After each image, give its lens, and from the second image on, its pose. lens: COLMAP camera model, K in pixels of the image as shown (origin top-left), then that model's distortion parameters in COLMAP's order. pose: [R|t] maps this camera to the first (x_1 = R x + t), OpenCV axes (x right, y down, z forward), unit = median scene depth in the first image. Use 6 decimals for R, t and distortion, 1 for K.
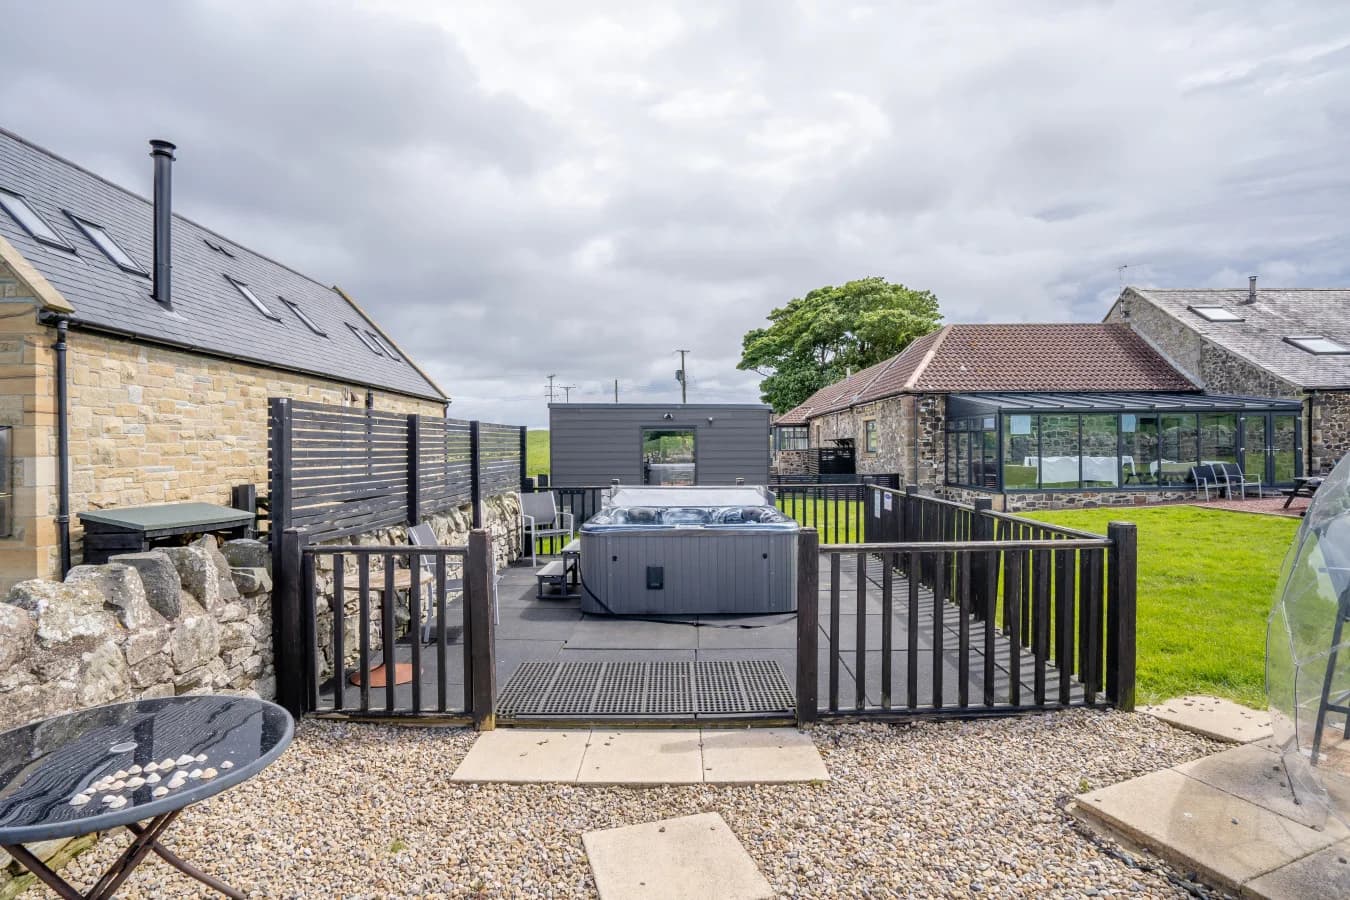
lens RADIAL K [[623.0, 0, 675.1], [0, 623.0, 454.1], [0, 0, 1]] dist [-0.021091, 0.001864]
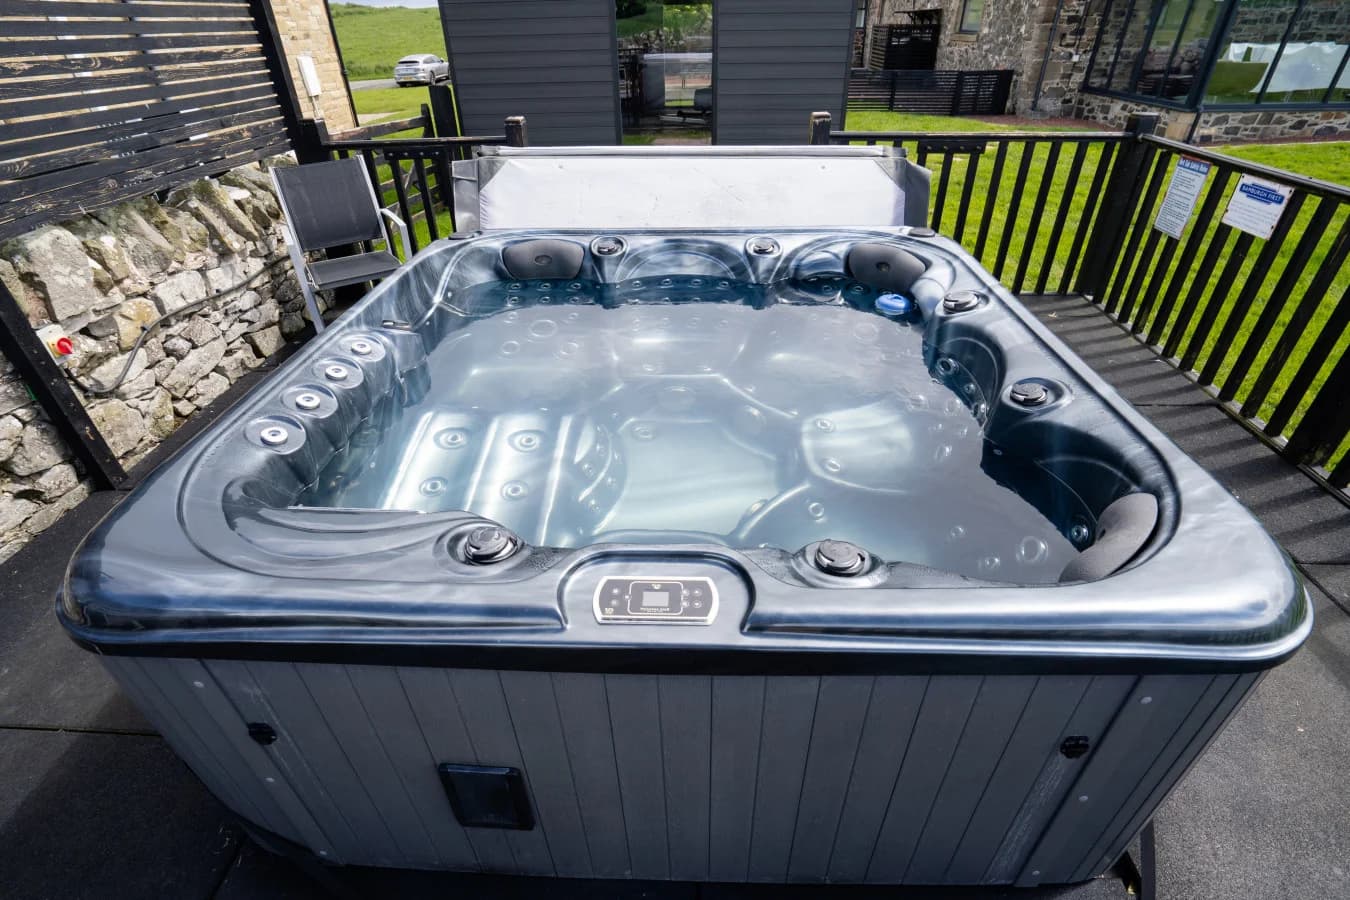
lens RADIAL K [[623.0, 0, 679.3], [0, 623.0, 436.8], [0, 0, 1]] dist [-0.021091, 0.001864]
pose [[0.999855, 0.002543, -0.016858, 0.008924], [0.007058, 0.838367, 0.545061, -0.001547], [0.015519, -0.545101, 0.838227, 0.241477]]
